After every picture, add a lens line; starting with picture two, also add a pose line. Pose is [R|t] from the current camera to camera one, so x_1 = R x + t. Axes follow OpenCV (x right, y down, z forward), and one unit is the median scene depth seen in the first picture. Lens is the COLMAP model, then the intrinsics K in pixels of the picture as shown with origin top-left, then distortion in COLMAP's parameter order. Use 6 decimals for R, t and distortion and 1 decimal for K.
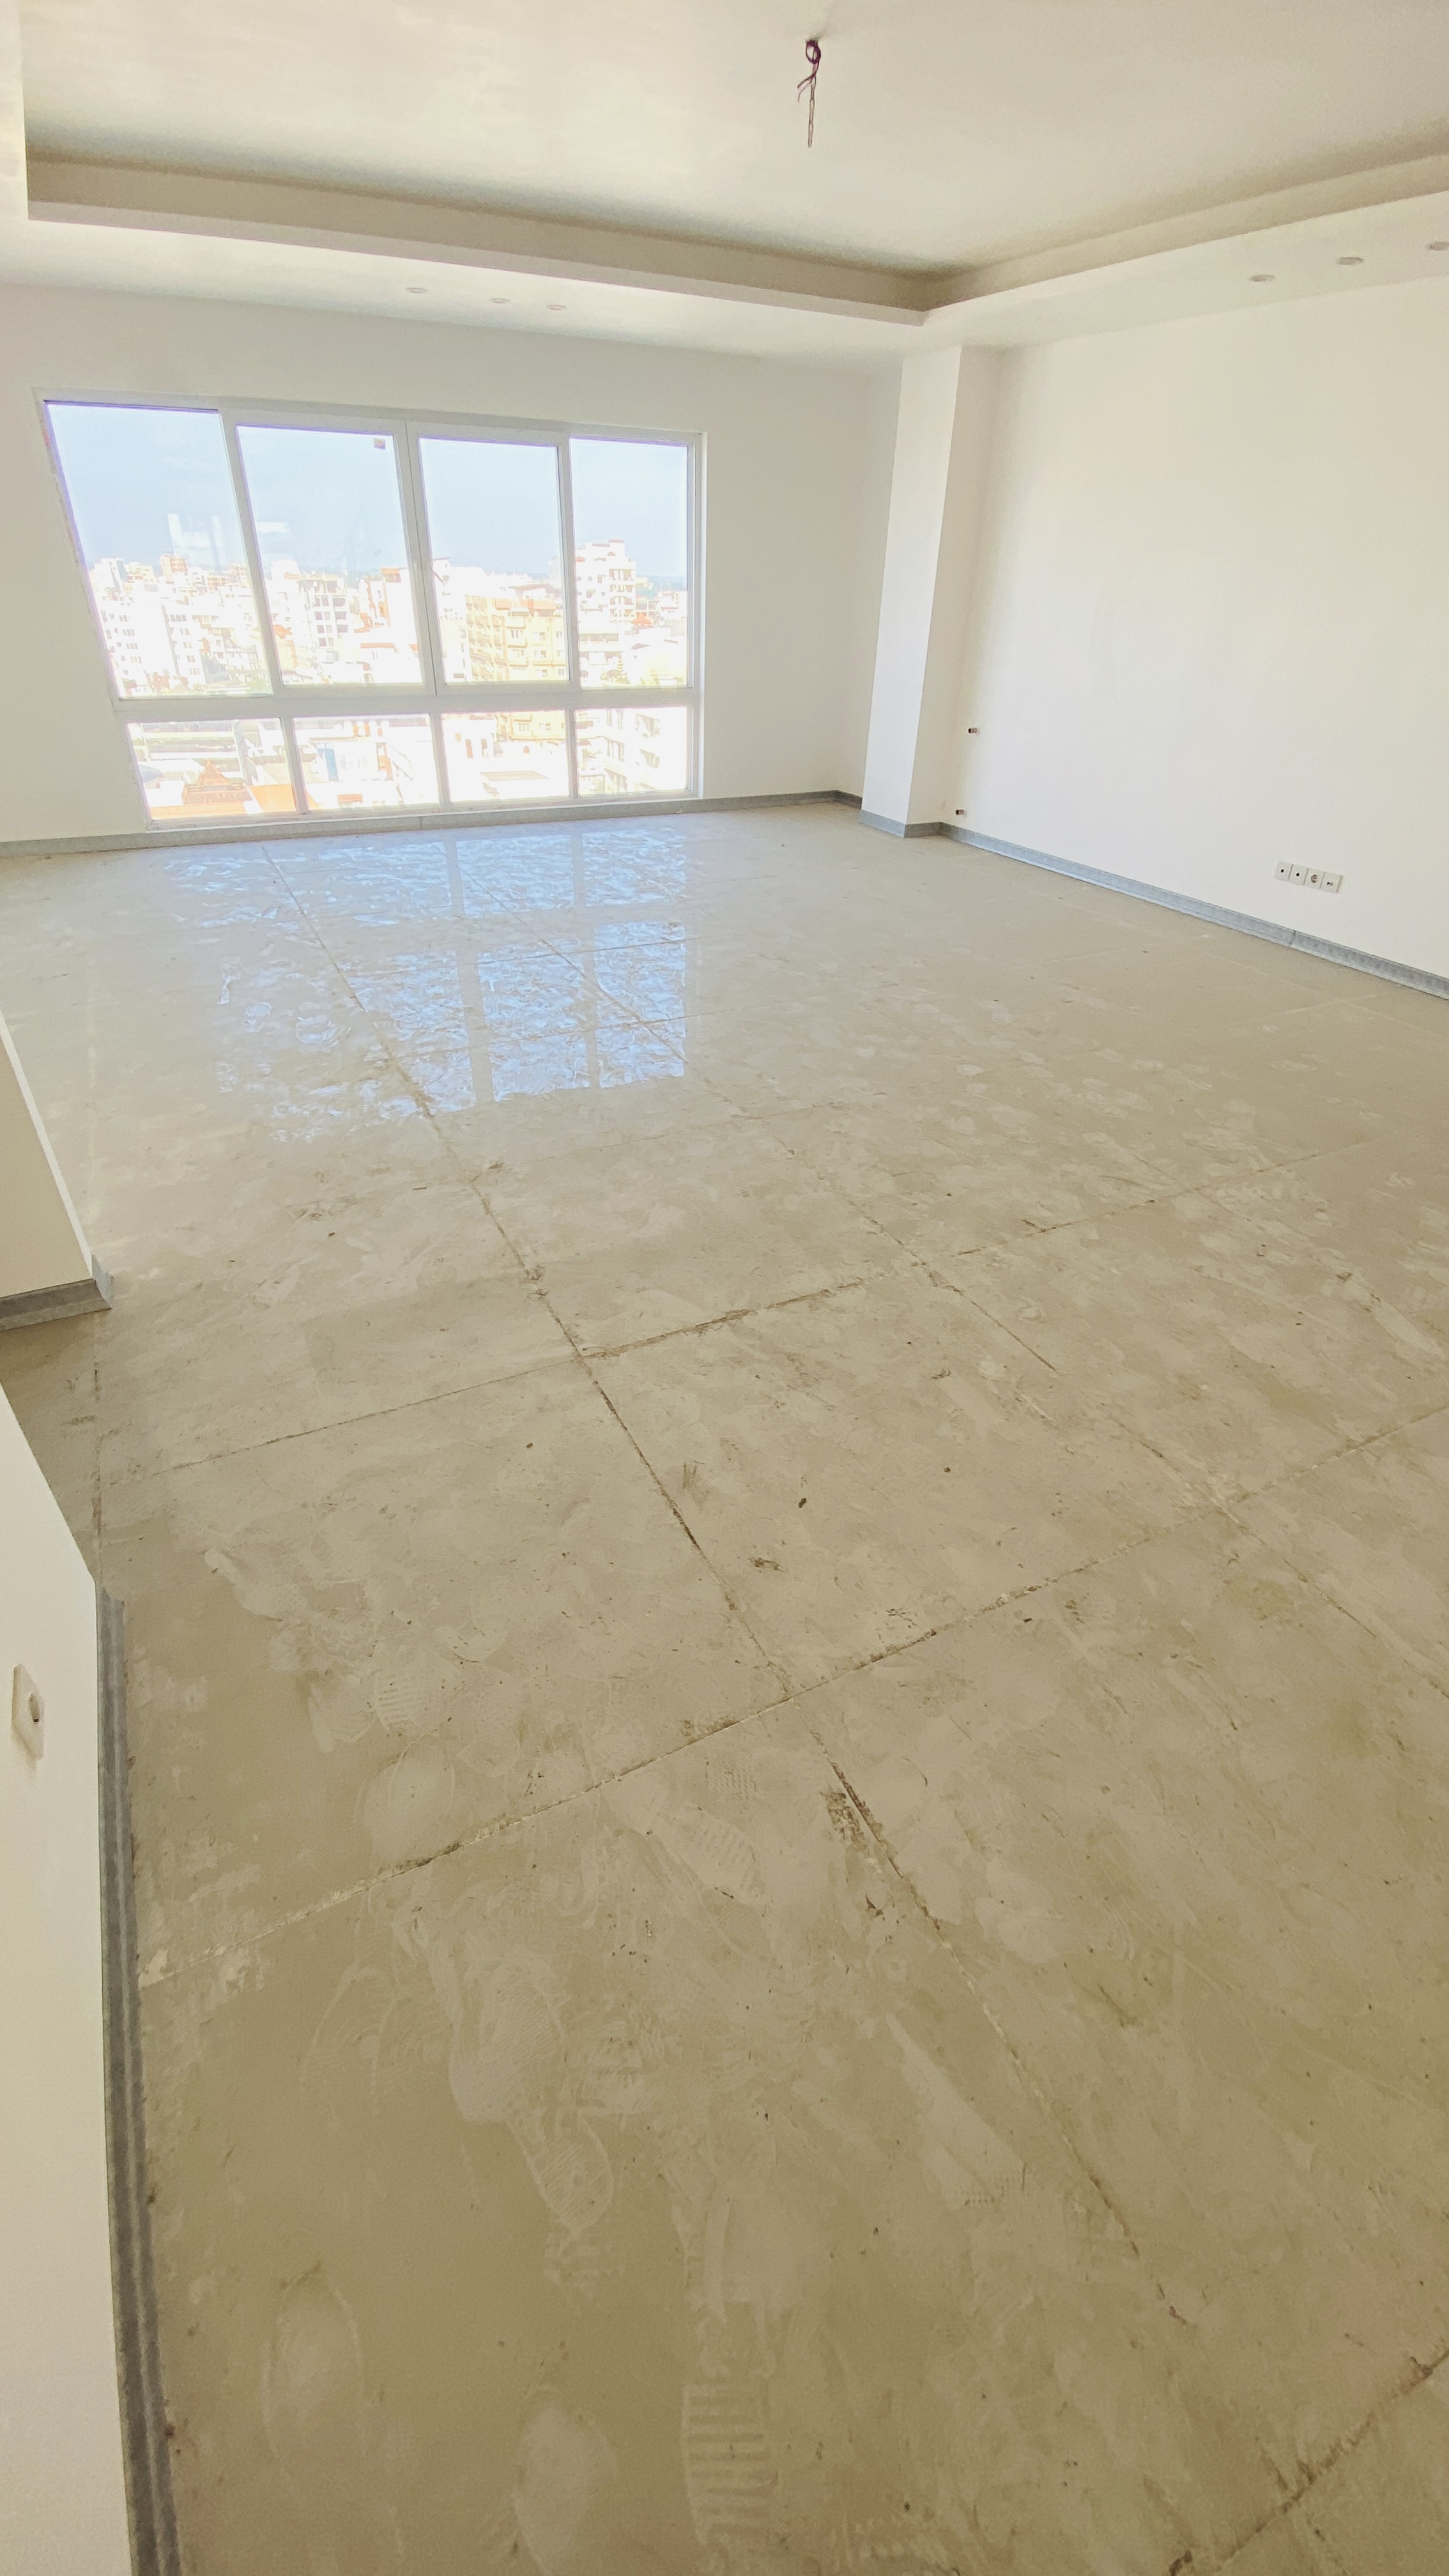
lens RADIAL K [[1069.3, 0, 724.8], [0, 1069.3, 1284.7], [0, 0, 1]] dist [-0.004602, -0.012176]
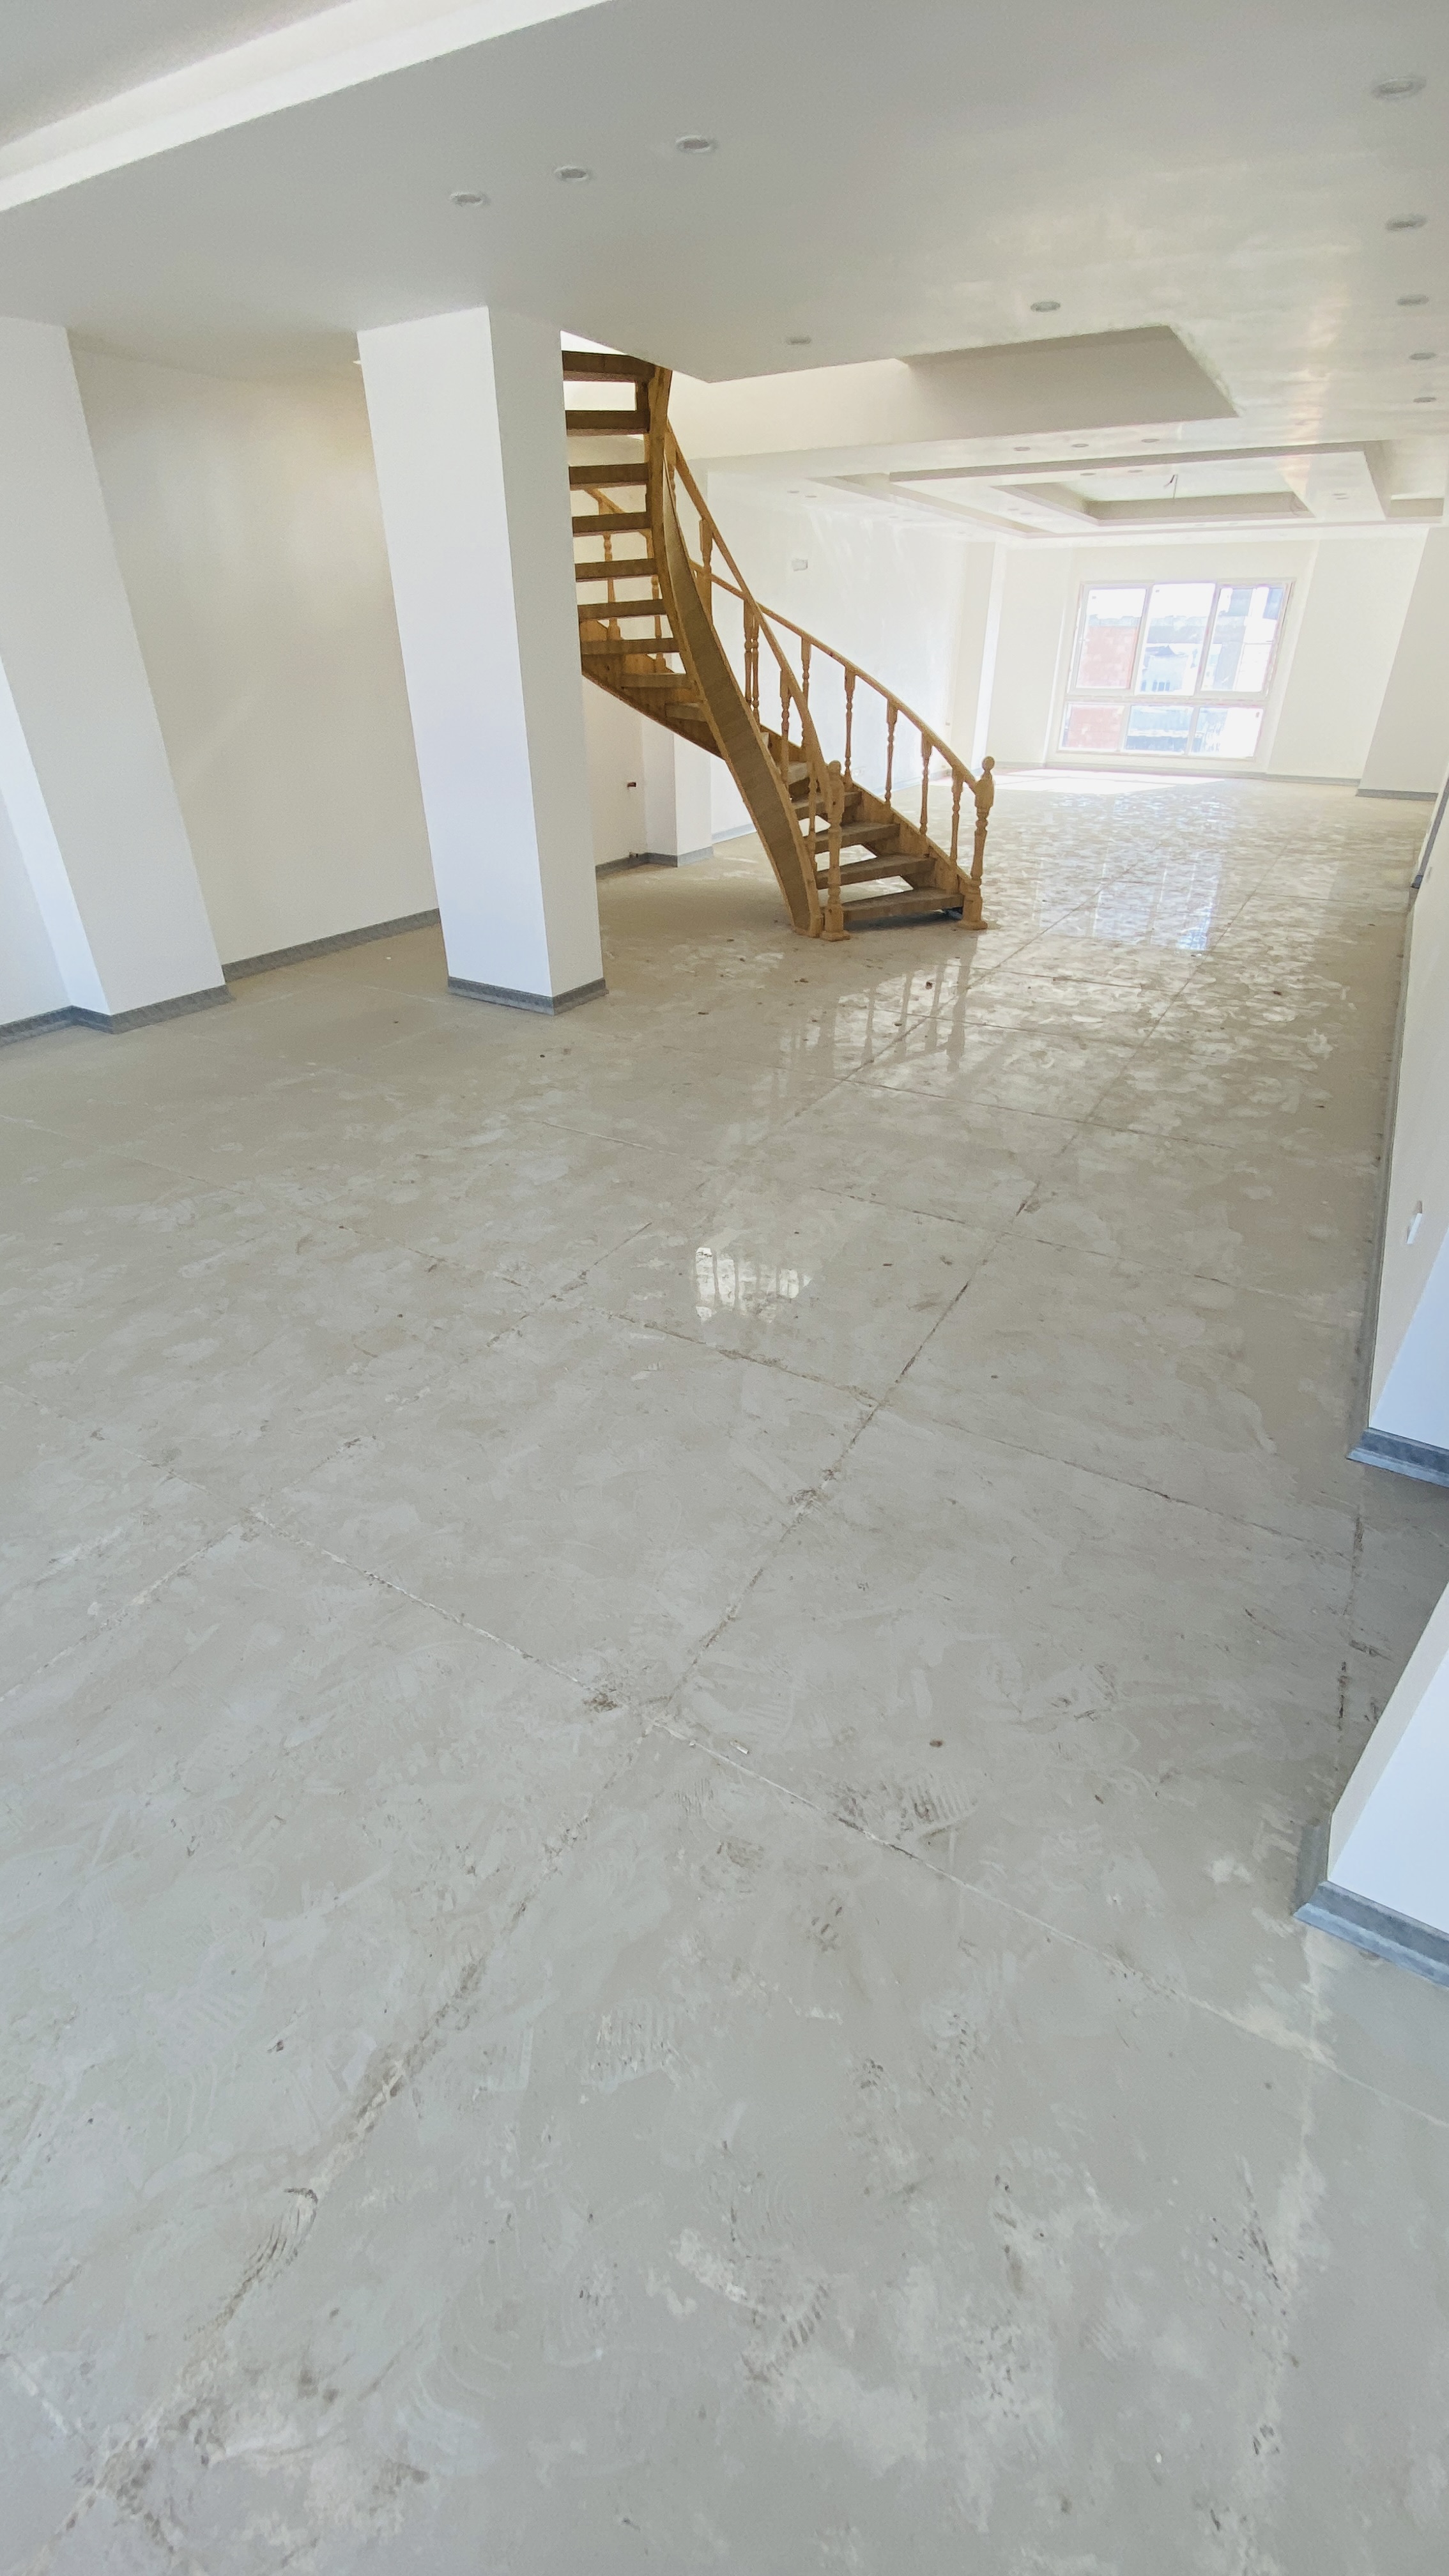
lens RADIAL K [[1069.3, 0, 721.6], [0, 1069.3, 1285.8], [0, 0, 1]] dist [-0.004602, -0.012176]
pose [[-0.564479, -0.432561, 0.703033, -0.626994], [0.444389, 0.558489, 0.700435, -0.677103], [-0.695617, 0.707800, -0.123030, 1.011090]]
